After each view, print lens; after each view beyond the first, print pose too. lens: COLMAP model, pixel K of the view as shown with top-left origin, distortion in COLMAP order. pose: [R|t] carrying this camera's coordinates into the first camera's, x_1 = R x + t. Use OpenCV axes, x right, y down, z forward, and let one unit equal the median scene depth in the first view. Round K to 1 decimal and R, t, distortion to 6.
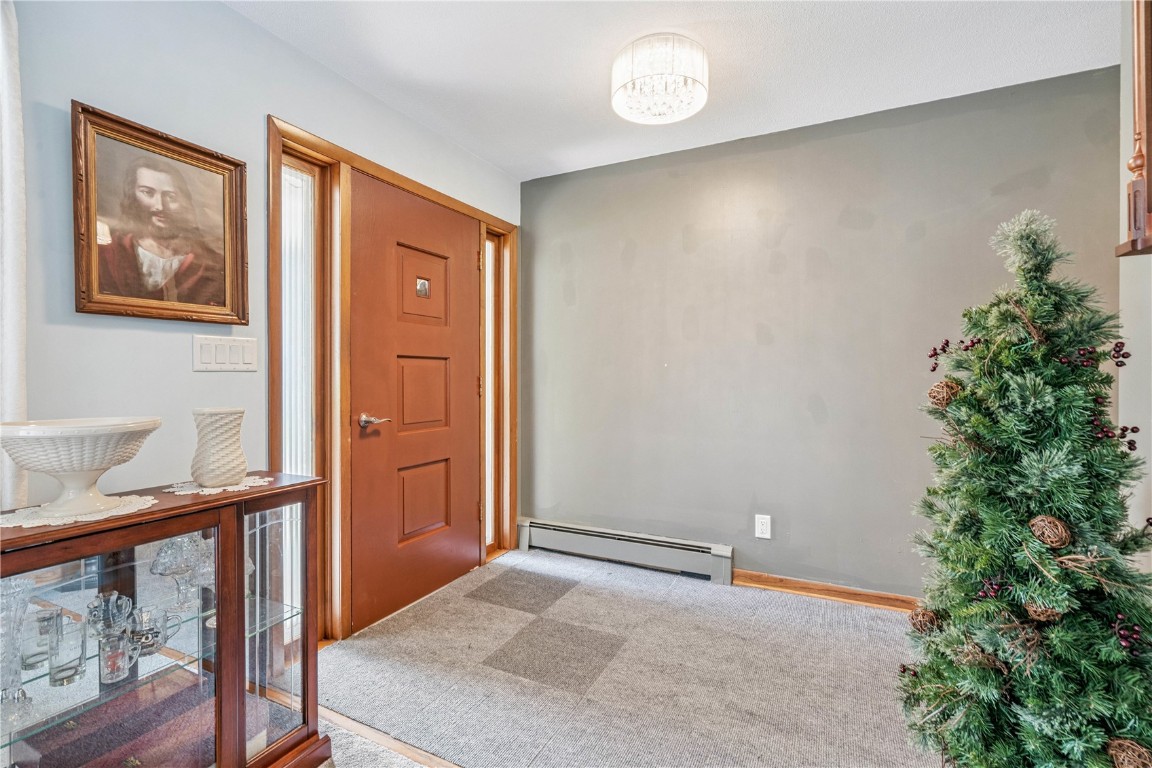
lens RADIAL K [[526.0, 0, 574.5], [0, 526.0, 380.8], [0, 0, 1]] dist [0.000063, 0.000274]
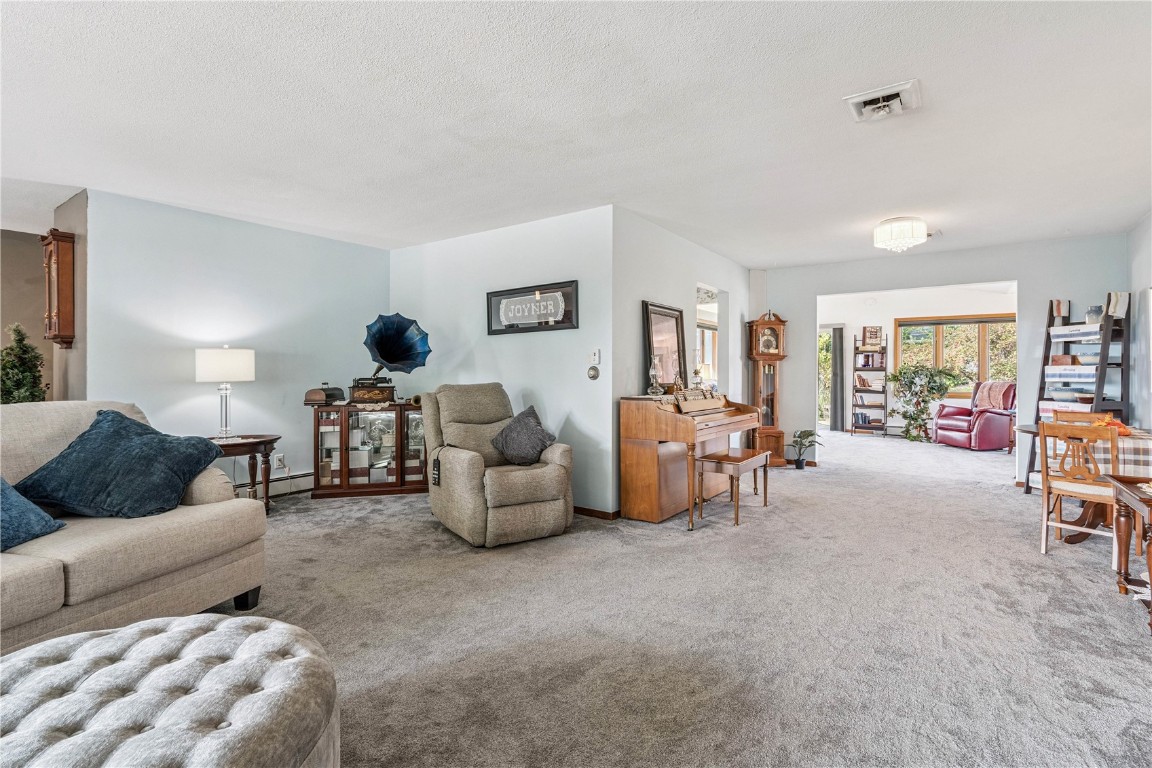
lens RADIAL K [[526.0, 0, 575.3], [0, 526.0, 379.2], [0, 0, 1]] dist [0.000063, 0.000274]
pose [[0.161331, -0.005964, 0.986882, -2.130677], [0.002408, 0.999981, 0.005650, 0.043167], [-0.986897, 0.001465, 0.161342, -3.449571]]
